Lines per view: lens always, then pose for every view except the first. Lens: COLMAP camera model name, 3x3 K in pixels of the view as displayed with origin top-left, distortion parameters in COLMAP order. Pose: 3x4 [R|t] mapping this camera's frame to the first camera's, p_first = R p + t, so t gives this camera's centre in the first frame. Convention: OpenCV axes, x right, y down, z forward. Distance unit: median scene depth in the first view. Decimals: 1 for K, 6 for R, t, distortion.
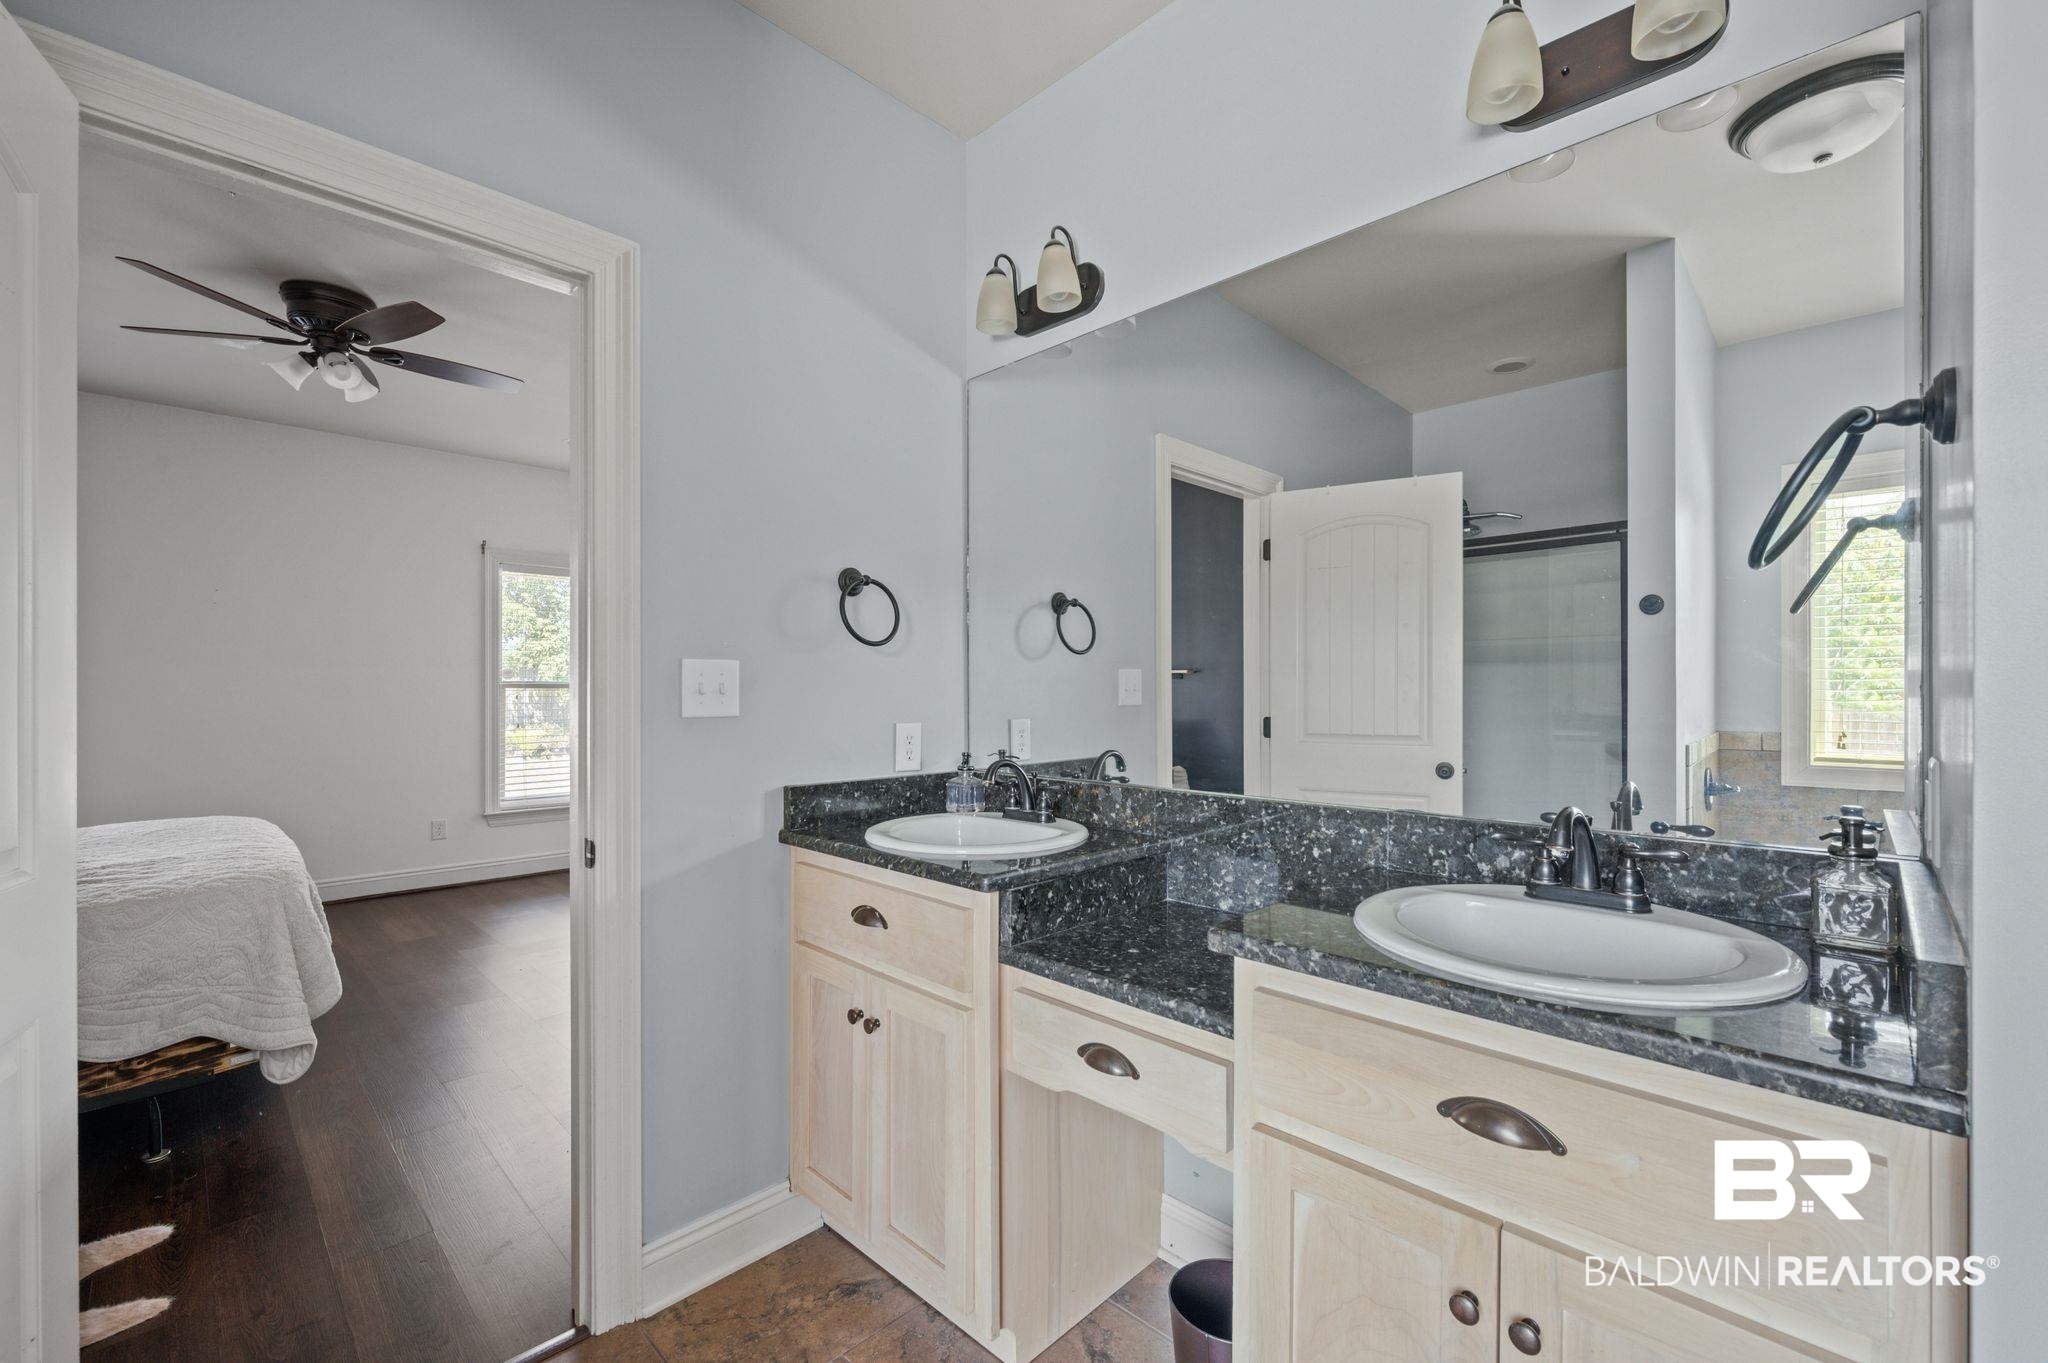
lens RADIAL K [[849.5, 0, 1023.7], [0, 849.5, 693.8], [0, 0, 1]] dist [-0.004199, 0.000623]
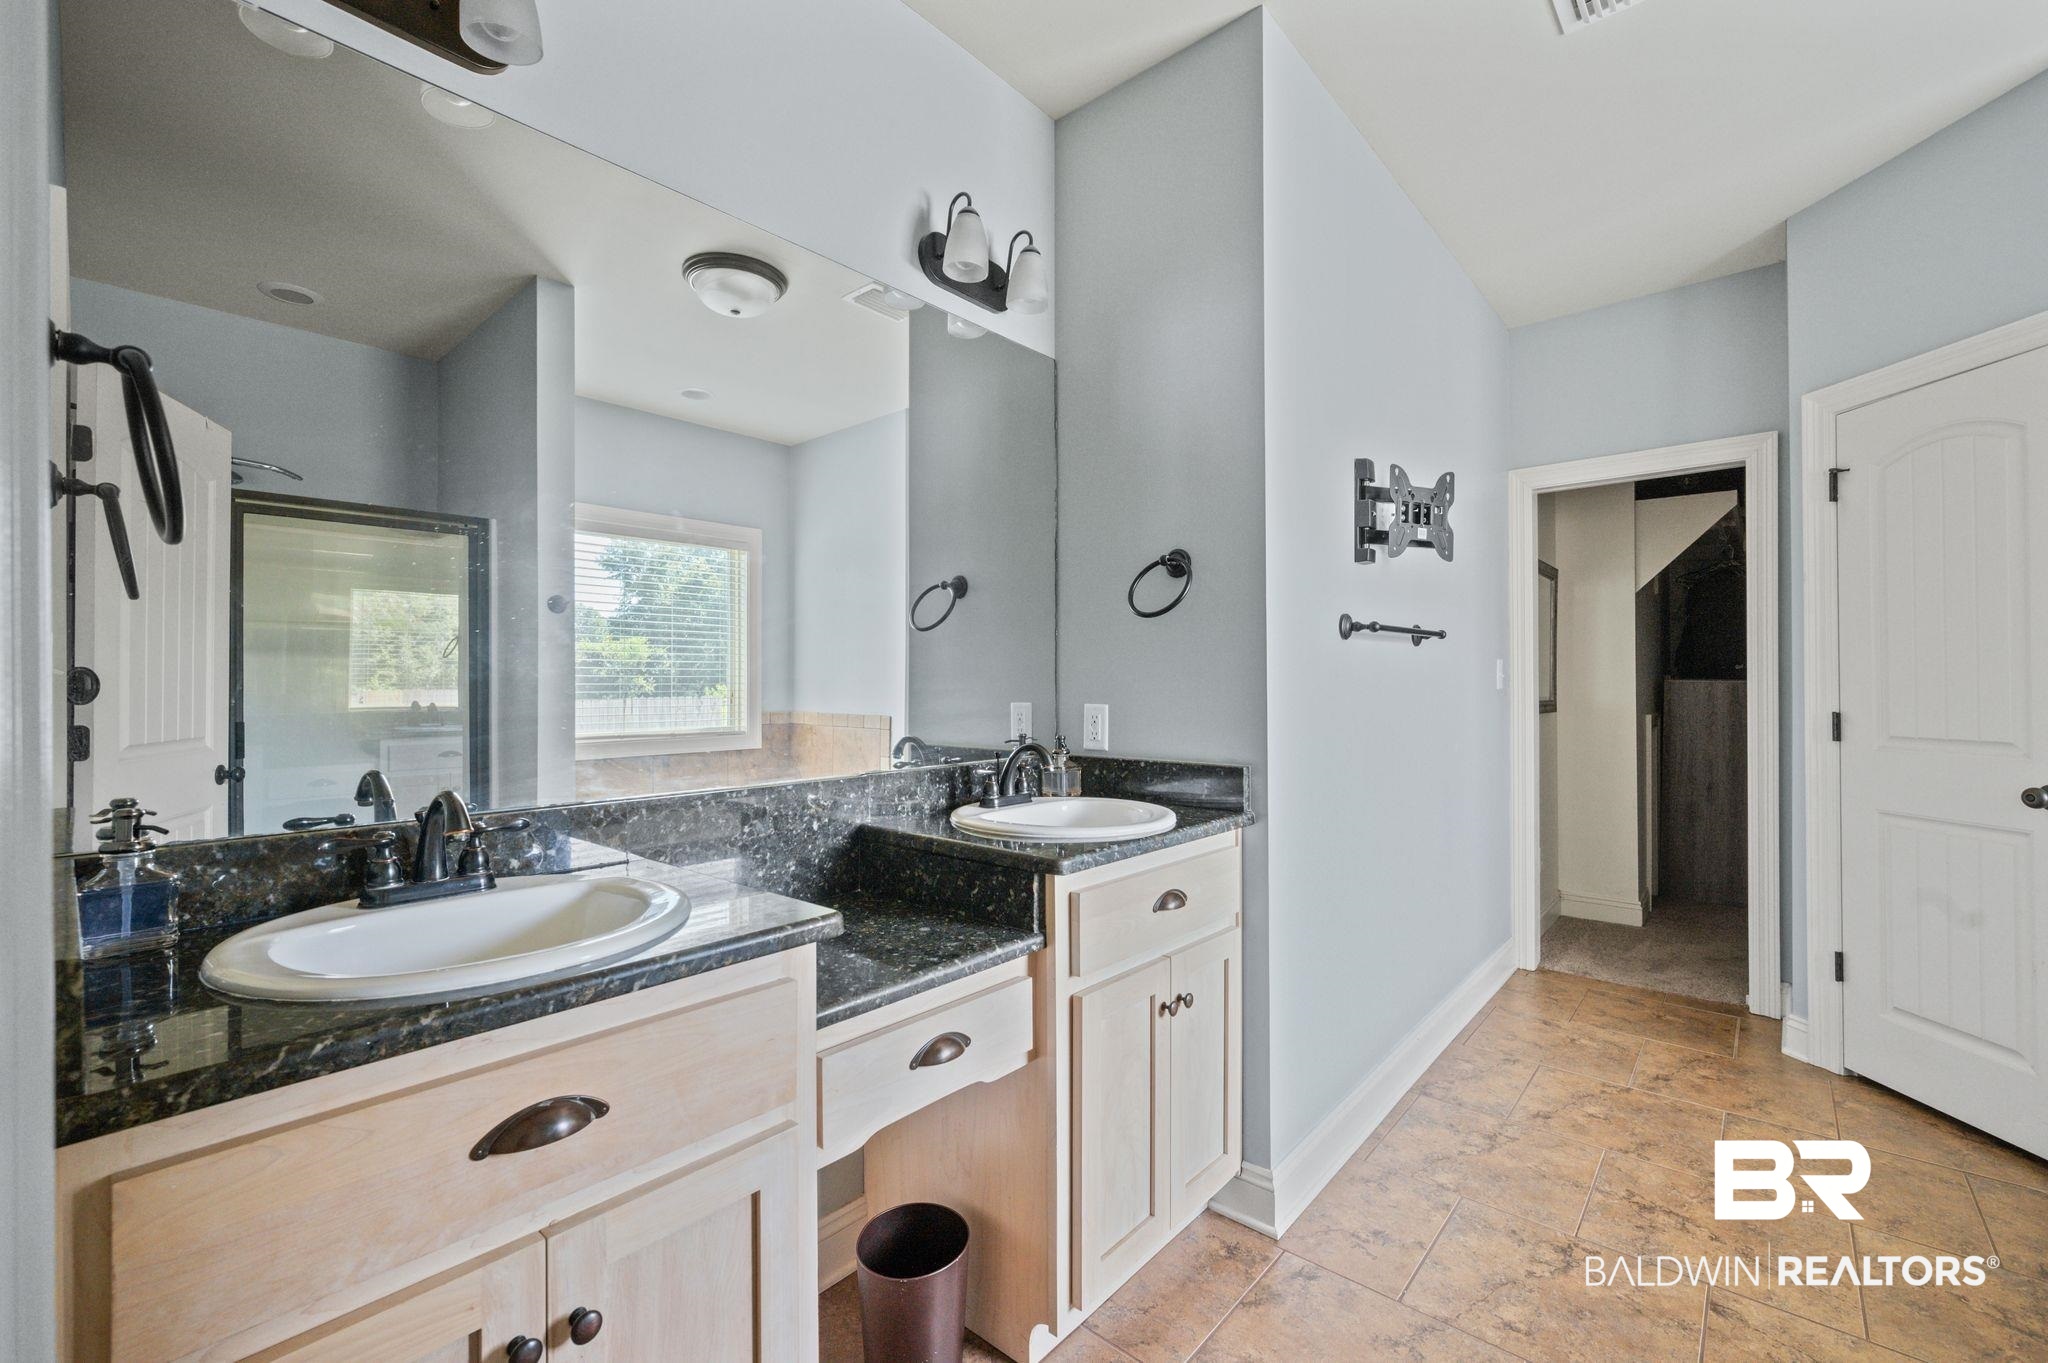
lens RADIAL K [[849.5, 0, 1031.7], [0, 849.5, 681.4], [0, 0, 1]] dist [-0.004199, 0.000623]
pose [[-0.063992, -0.000123, 0.997950, -0.696767], [0.002448, 0.999997, 0.000280, 0.004420], [-0.997947, 0.002461, -0.063992, 0.745077]]
